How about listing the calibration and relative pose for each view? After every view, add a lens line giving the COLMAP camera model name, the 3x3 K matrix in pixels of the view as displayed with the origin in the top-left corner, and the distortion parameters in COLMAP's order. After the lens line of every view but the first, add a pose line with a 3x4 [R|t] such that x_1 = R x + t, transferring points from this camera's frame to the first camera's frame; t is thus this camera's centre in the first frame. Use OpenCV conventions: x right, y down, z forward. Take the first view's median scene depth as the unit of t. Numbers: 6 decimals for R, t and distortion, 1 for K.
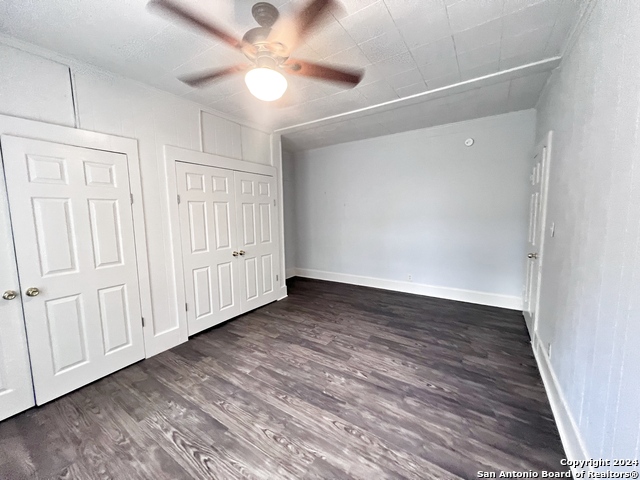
lens RADIAL K [[257.6, 0, 318.5], [0, 257.6, 238.9], [0, 0, 1]] dist [0.004211, 0.000174]
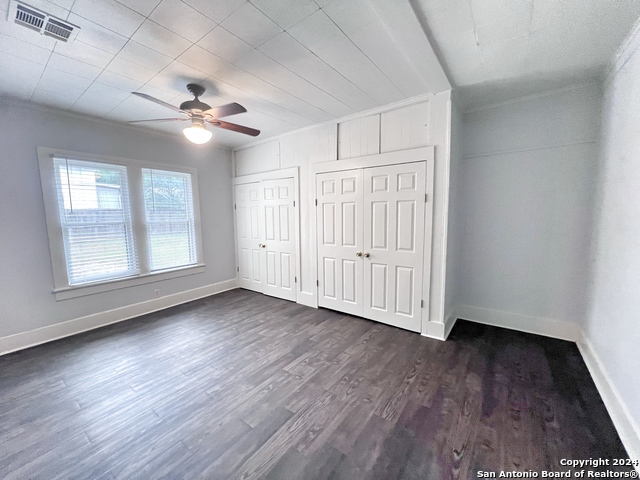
lens RADIAL K [[257.6, 0, 317.2], [0, 257.6, 238.5], [0, 0, 1]] dist [0.004211, 0.000174]
pose [[-0.069647, 0.130987, -0.988935, 0.754419], [-0.076317, 0.987737, 0.136203, -0.141766], [0.994648, 0.084959, -0.058796, 1.025735]]
